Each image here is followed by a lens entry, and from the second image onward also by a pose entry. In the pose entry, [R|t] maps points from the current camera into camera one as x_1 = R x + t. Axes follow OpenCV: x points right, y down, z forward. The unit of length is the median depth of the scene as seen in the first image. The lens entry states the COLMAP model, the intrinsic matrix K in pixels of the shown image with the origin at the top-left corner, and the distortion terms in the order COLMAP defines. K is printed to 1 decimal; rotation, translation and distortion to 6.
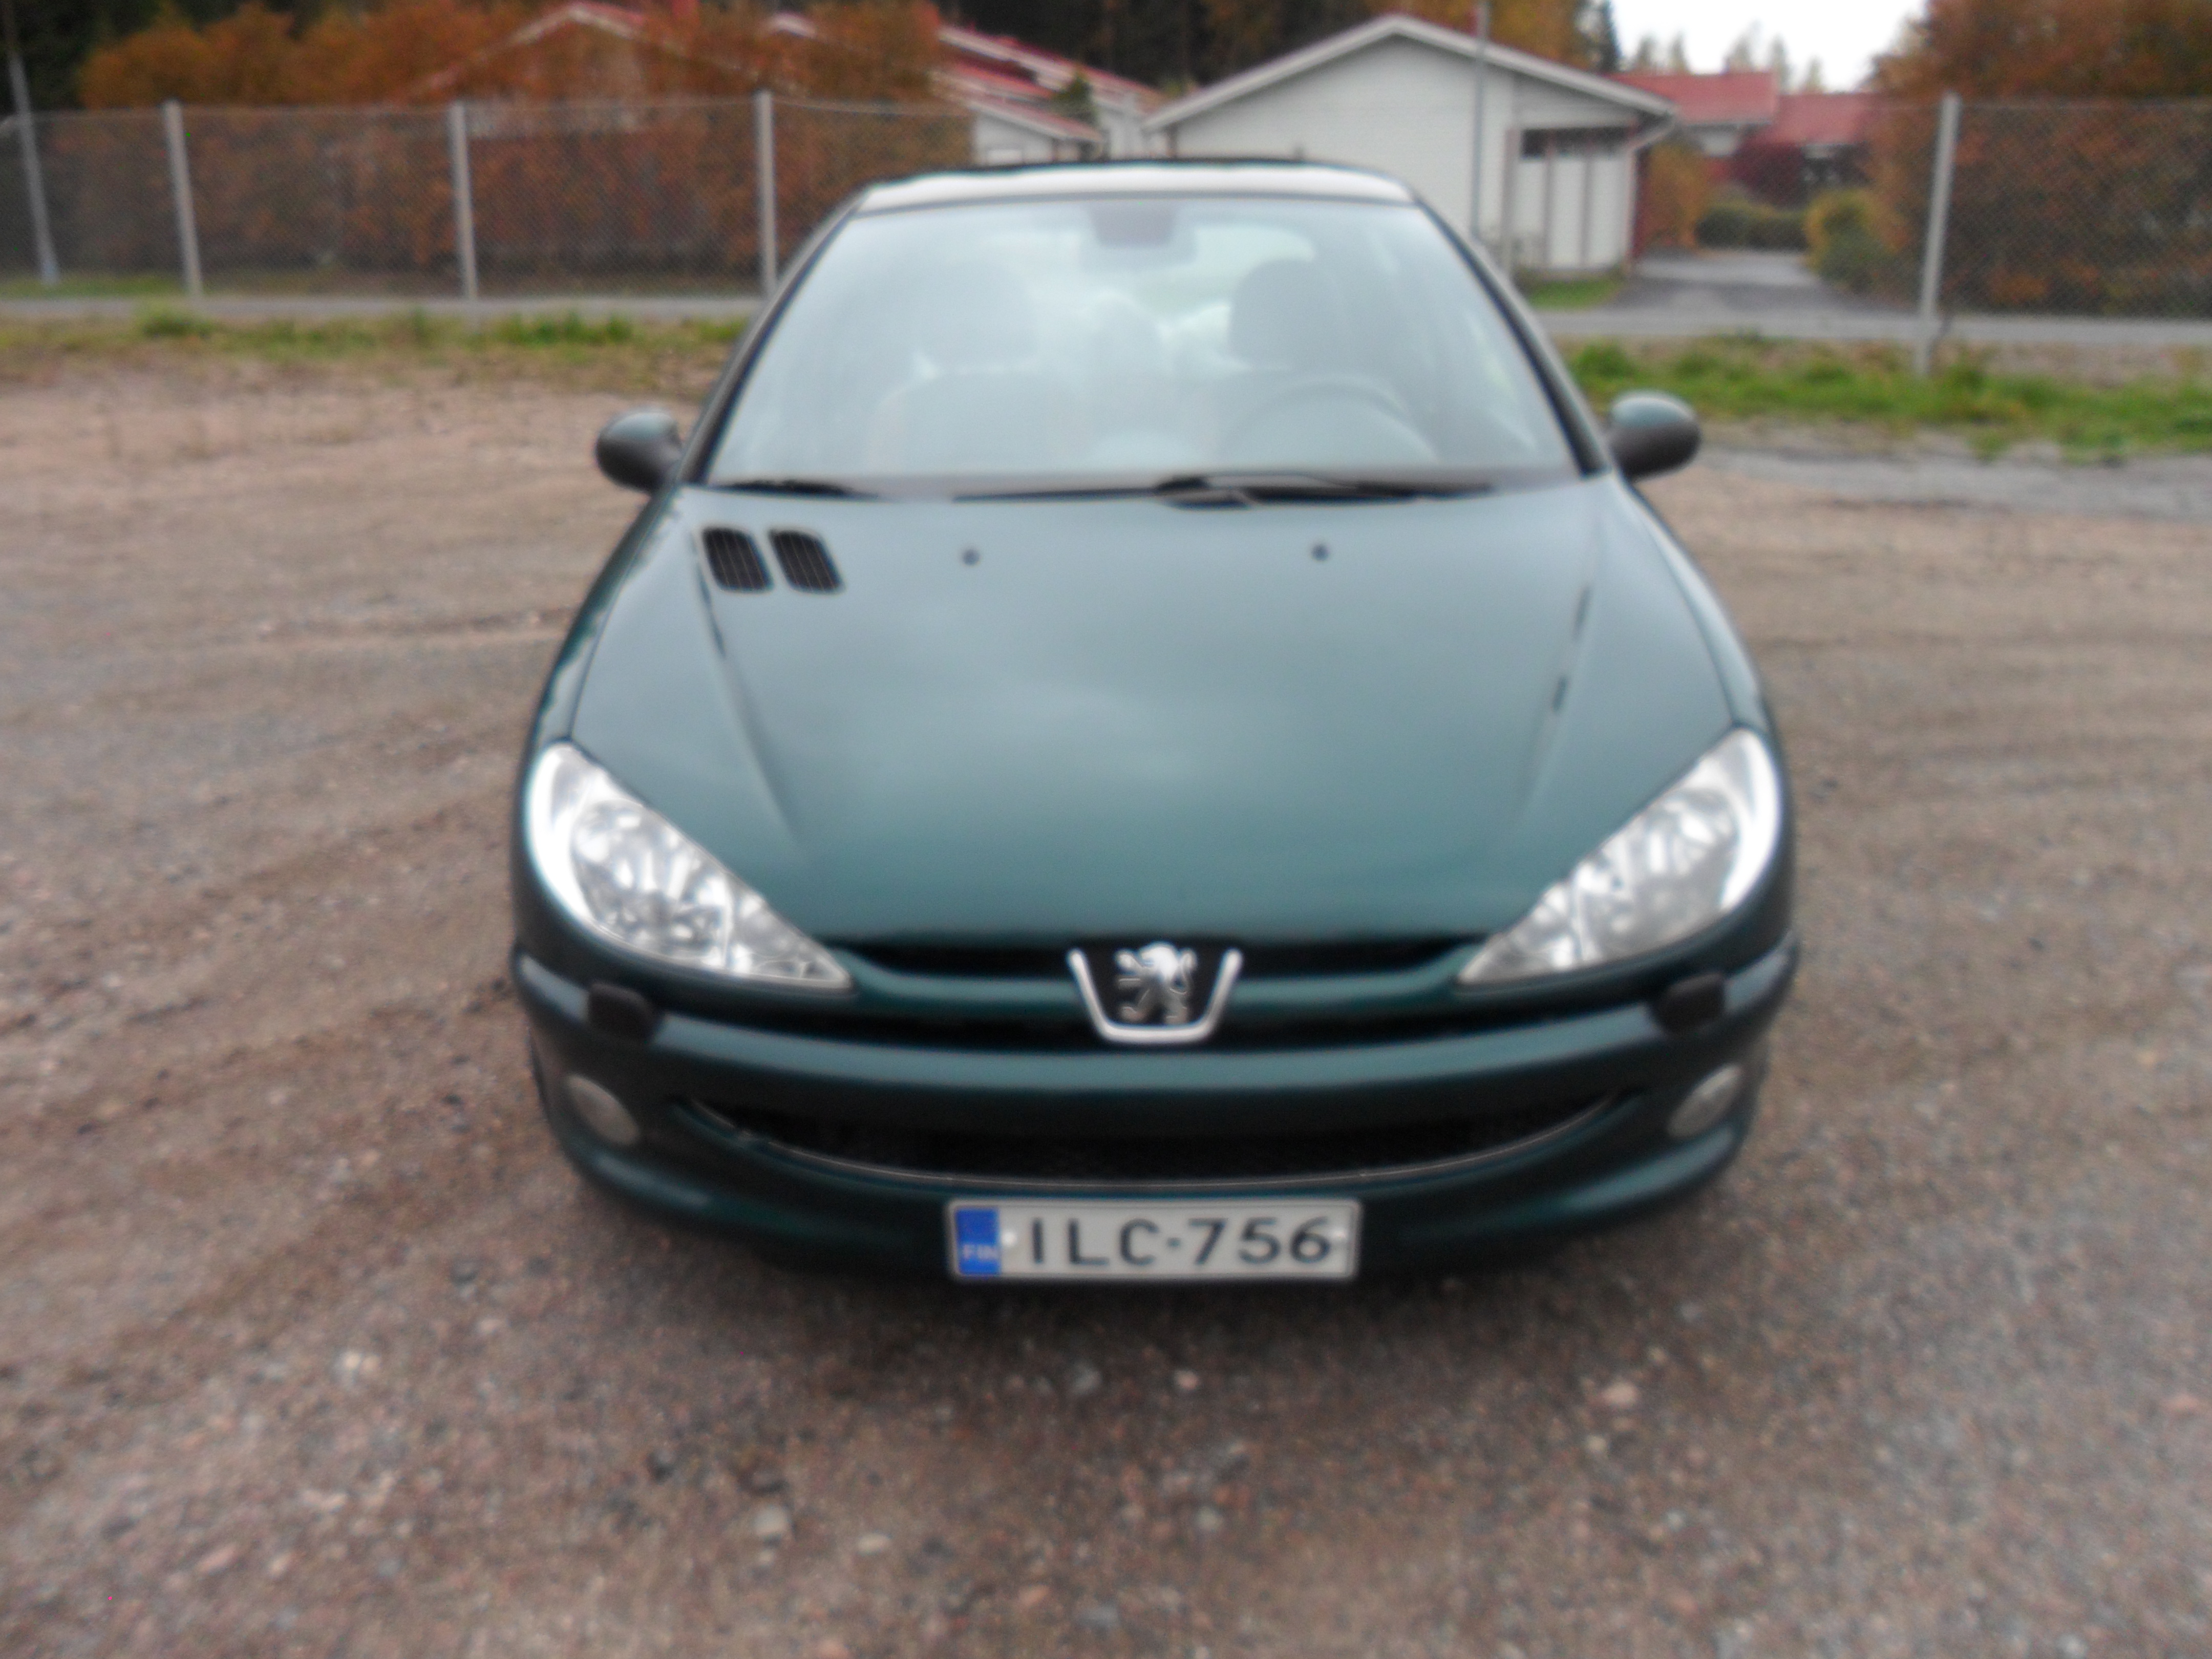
lens RADIAL K [[1817.4, 0, 1120.6], [0, 1817.4, 771.9], [0, 0, 1]] dist [-0.012797, -0.000636]
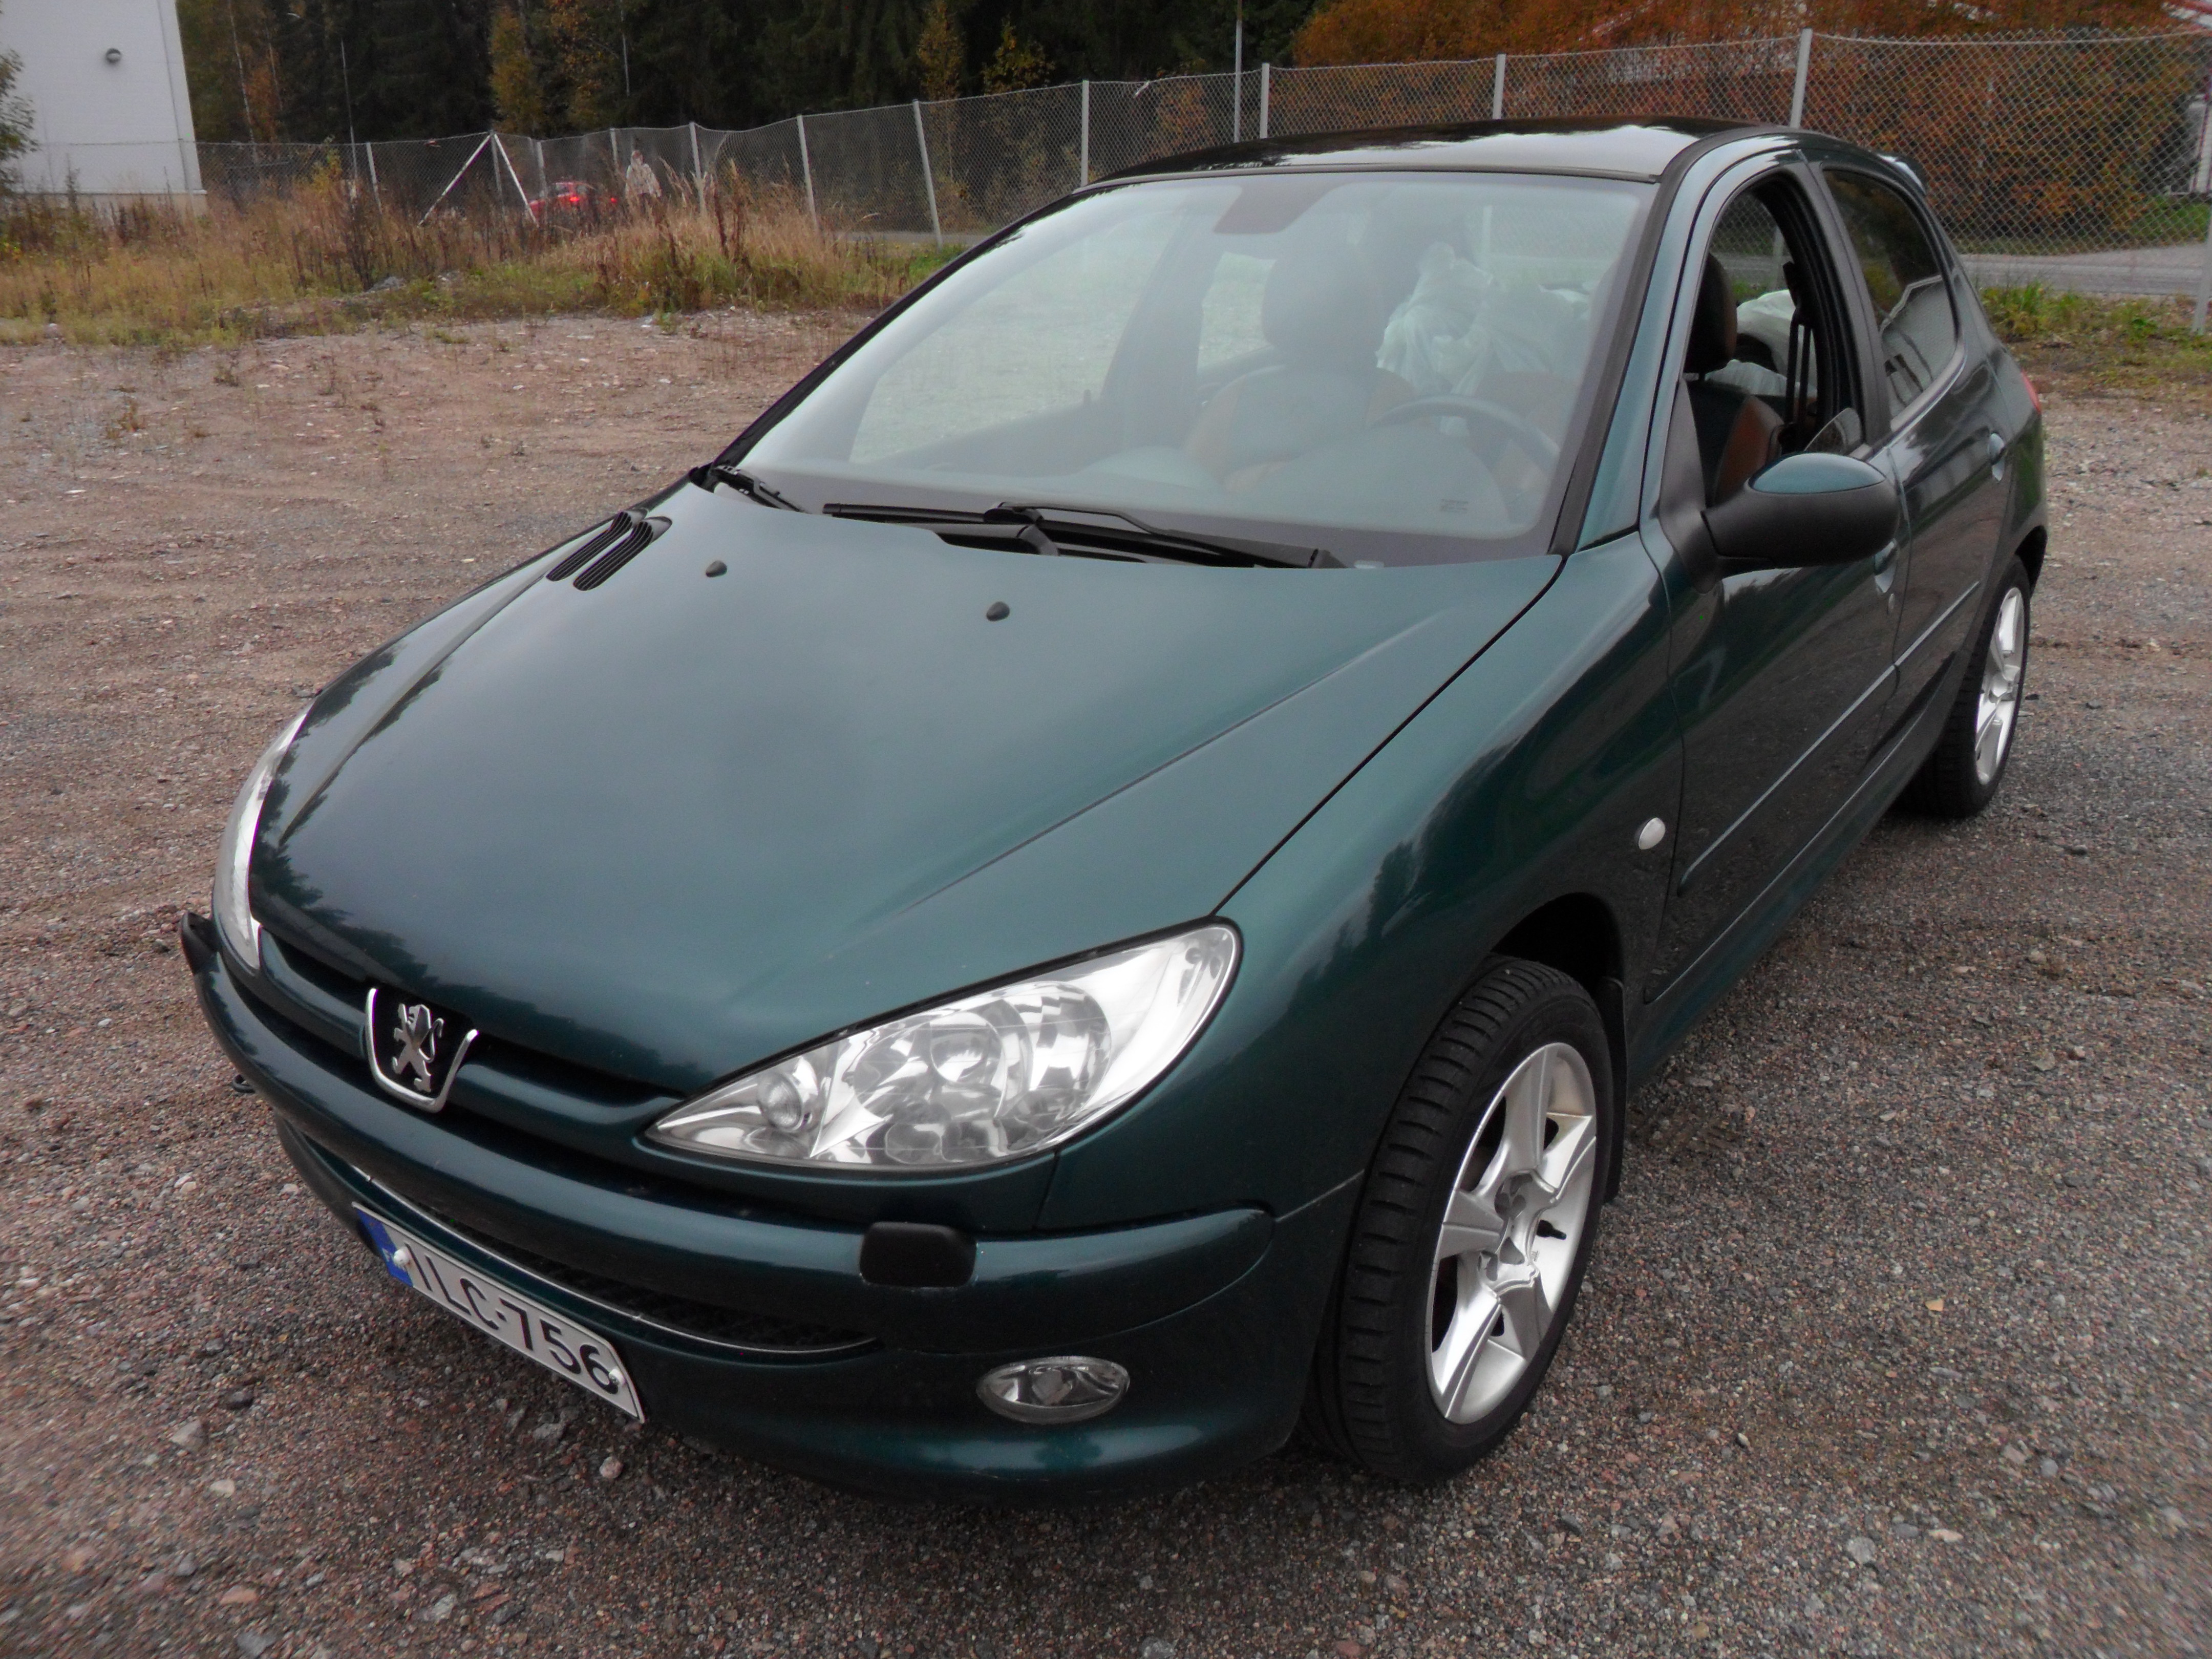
lens RADIAL K [[1807.7, 0, 1094.2], [0, 1807.7, 828.6], [0, 0, 1]] dist [-0.001241, 0.010237]
pose [[0.800631, 0.192922, -0.567249, 0.750651], [-0.160662, 0.981199, 0.106943, -0.136273], [0.577215, 0.005514, 0.816573, 0.410274]]
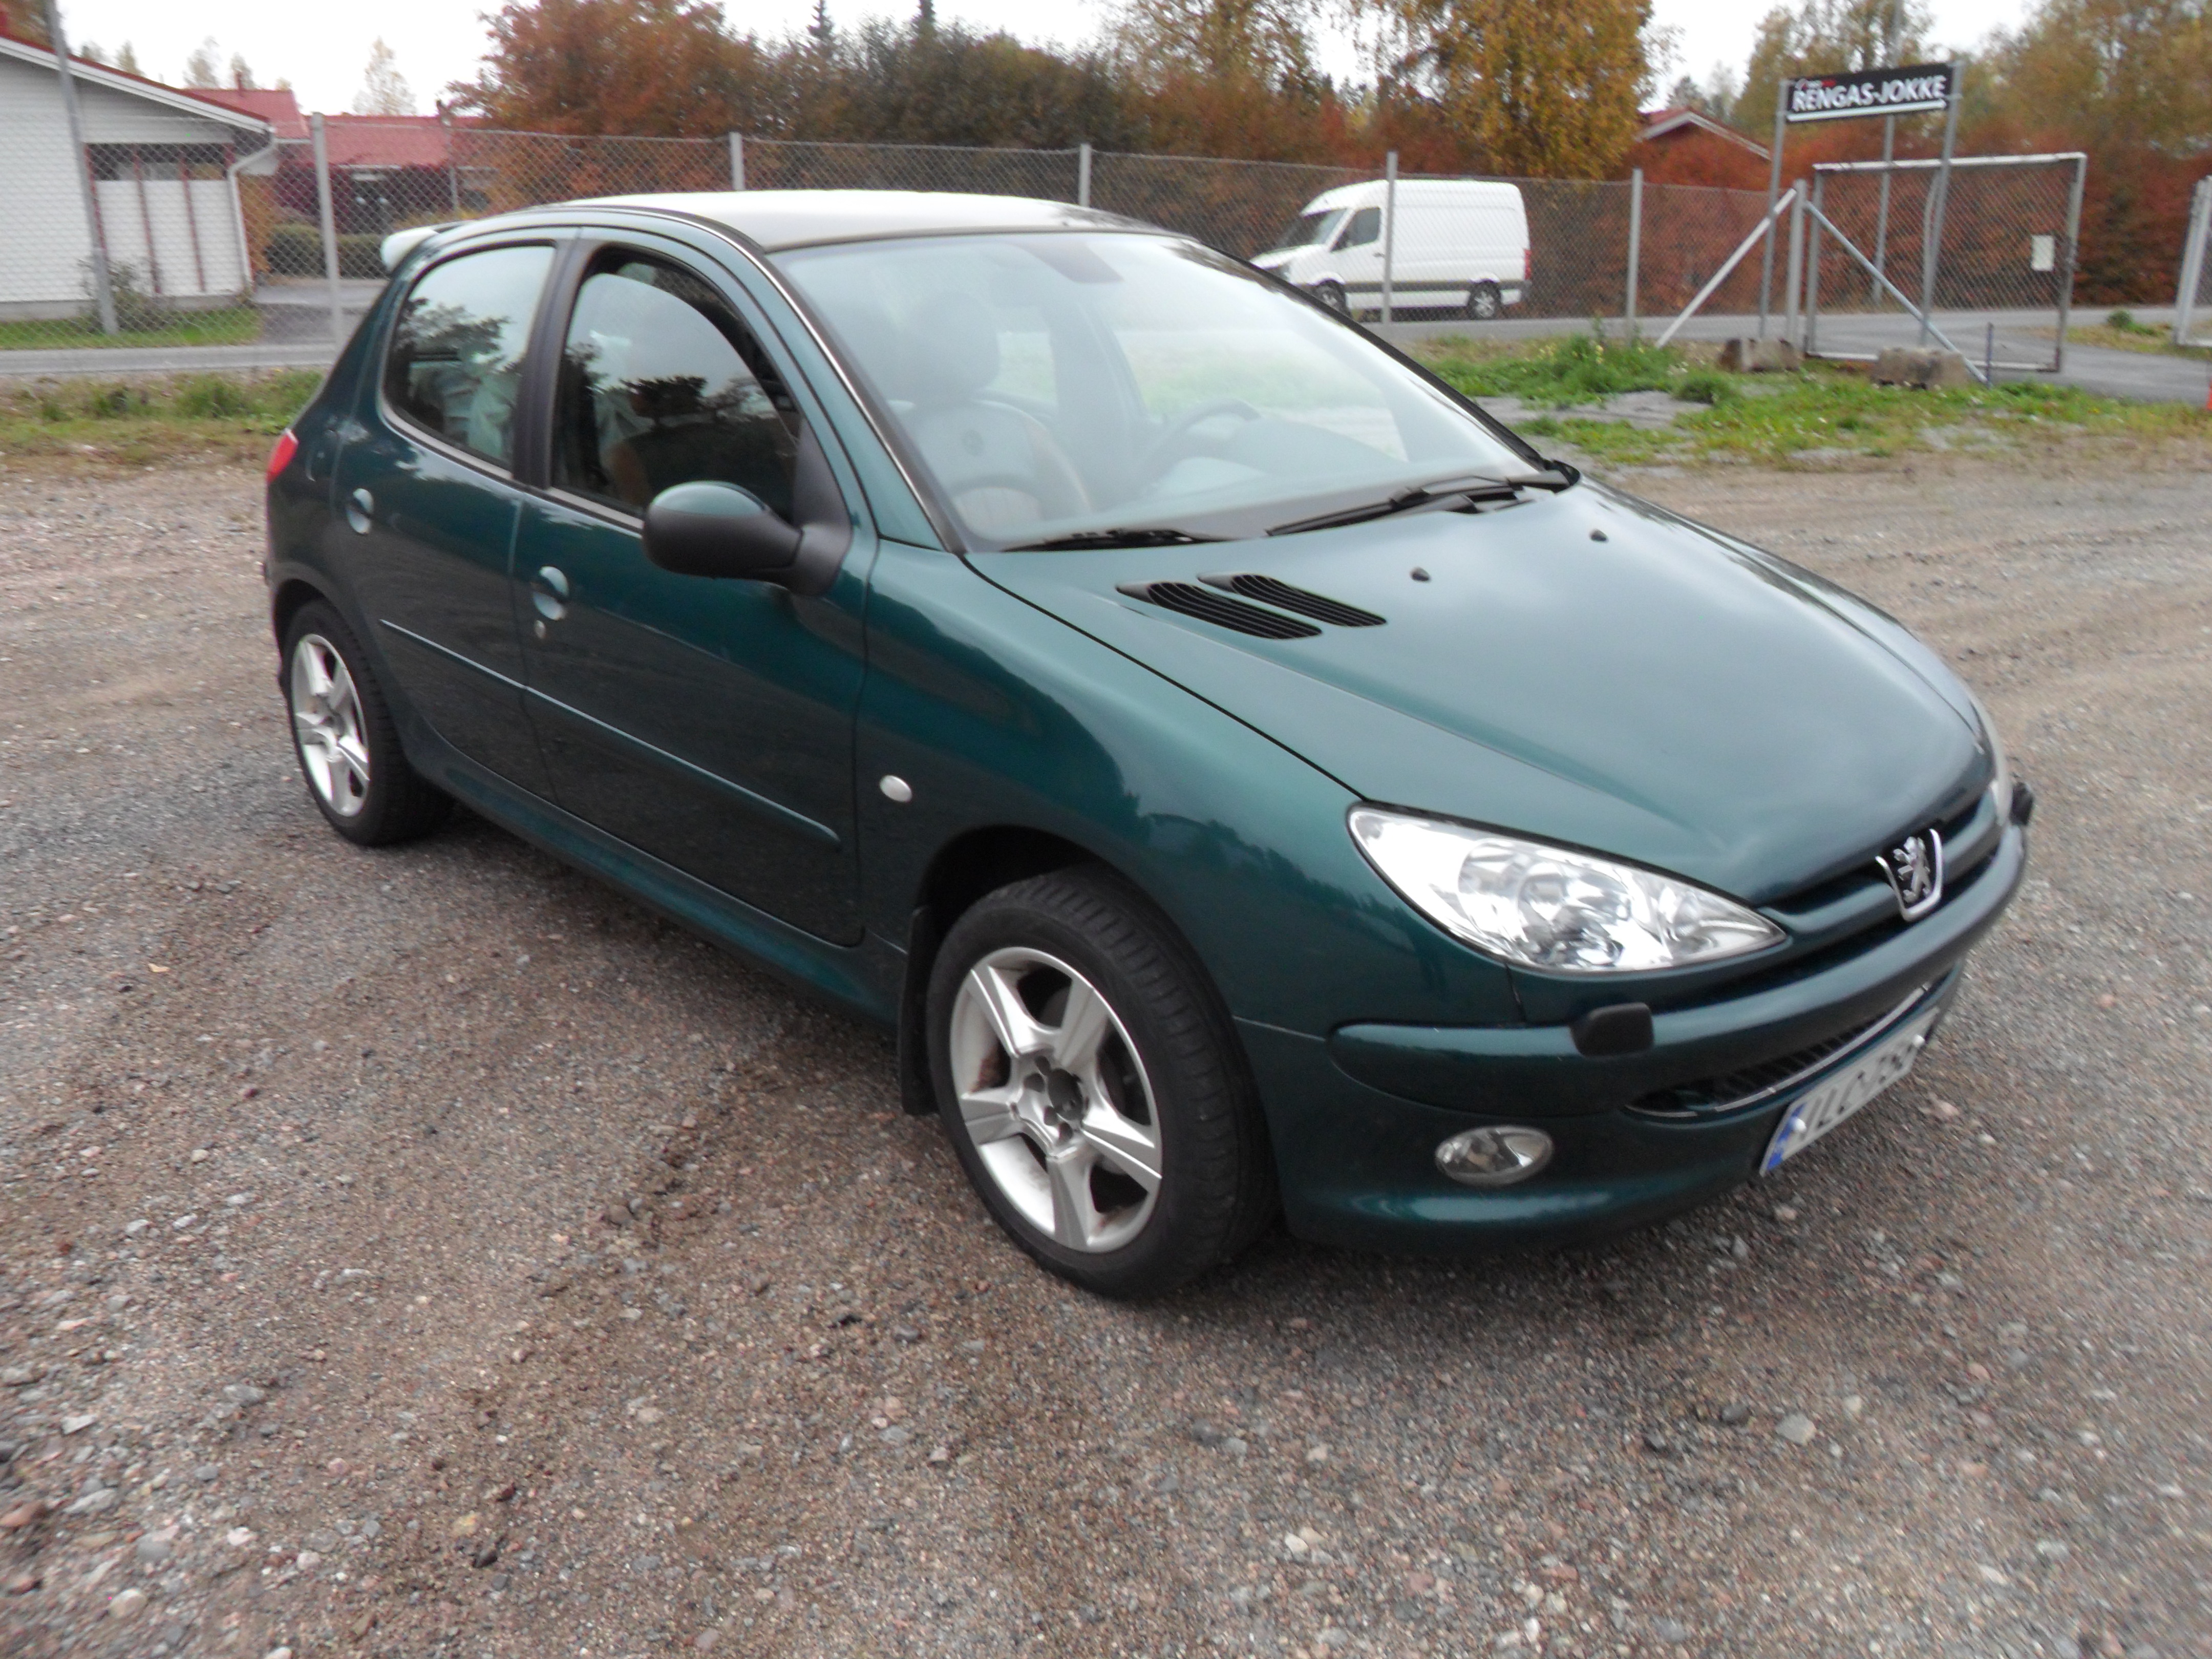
lens RADIAL K [[1817.4, 0, 1120.6], [0, 1817.4, 771.9], [0, 0, 1]] dist [-0.012797, -0.000636]
pose [[0.723829, -0.199974, 0.660365, -1.092935], [0.207363, 0.975882, 0.068228, -0.132597], [-0.658082, 0.087550, 0.747839, 0.393376]]
